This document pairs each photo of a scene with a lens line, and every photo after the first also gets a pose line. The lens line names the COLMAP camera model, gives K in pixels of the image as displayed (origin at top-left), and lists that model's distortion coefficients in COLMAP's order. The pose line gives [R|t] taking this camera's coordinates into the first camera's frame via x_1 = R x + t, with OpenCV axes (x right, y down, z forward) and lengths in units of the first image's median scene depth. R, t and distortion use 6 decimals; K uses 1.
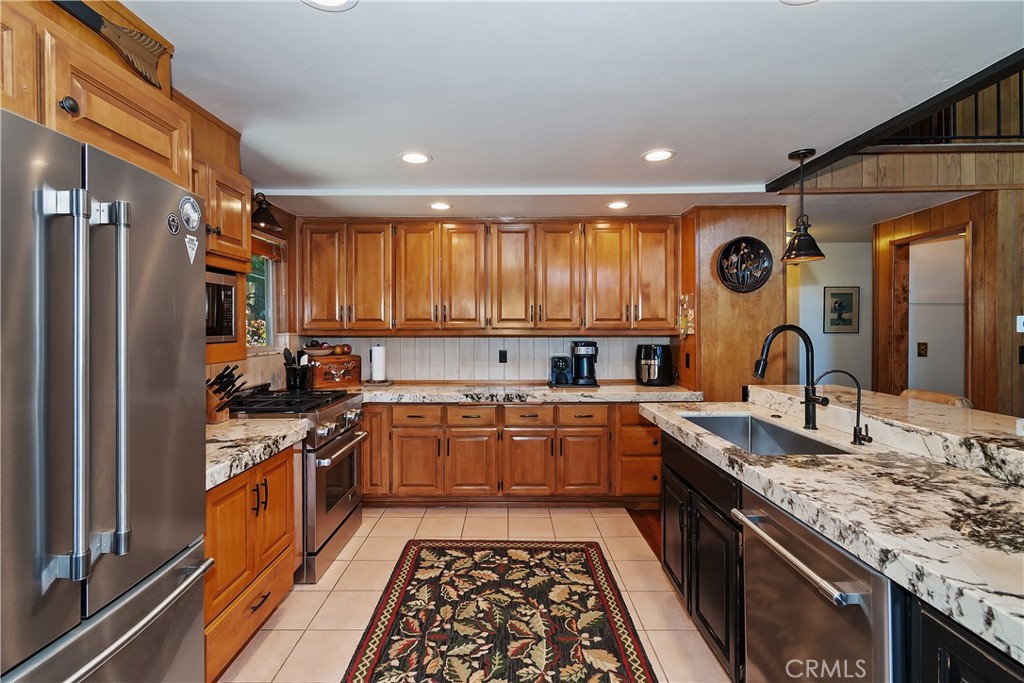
lens RADIAL K [[455.1, 0, 507.8], [0, 455.1, 328.8], [0, 0, 1]] dist [-0.000164, -0.001436]
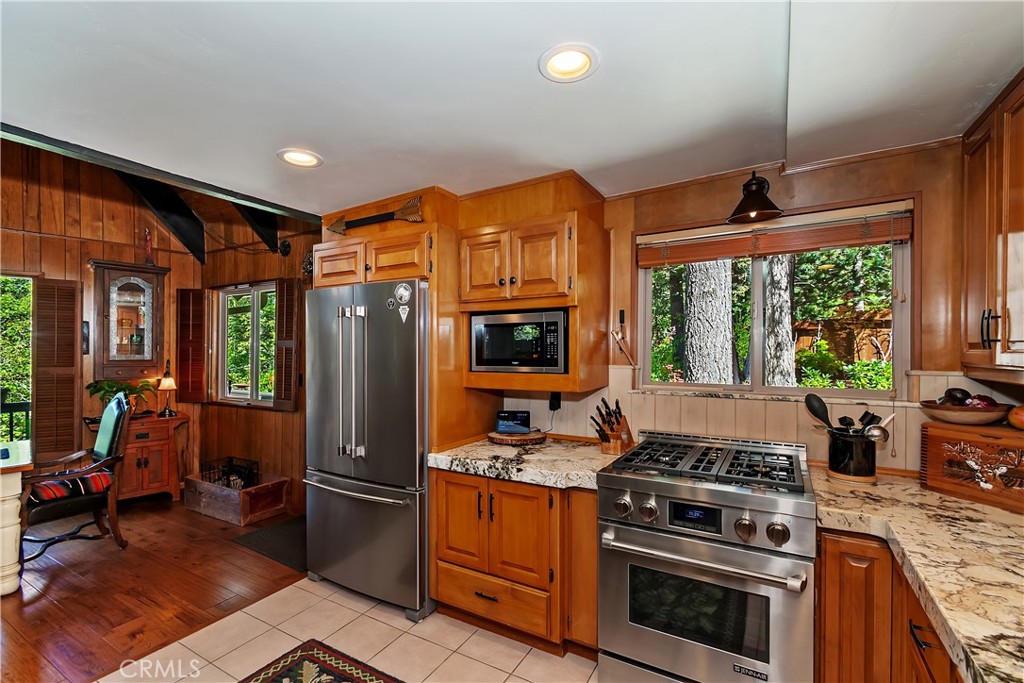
lens RADIAL K [[454.0, 0, 514.4], [0, 454.0, 356.9], [0, 0, 1]] dist [0.000800, 0.000184]
pose [[-0.501399, 0.012299, -0.865129, 0.286829], [0.000193, 0.999901, 0.014103, -0.019624], [0.865216, 0.006904, -0.501352, 1.121612]]
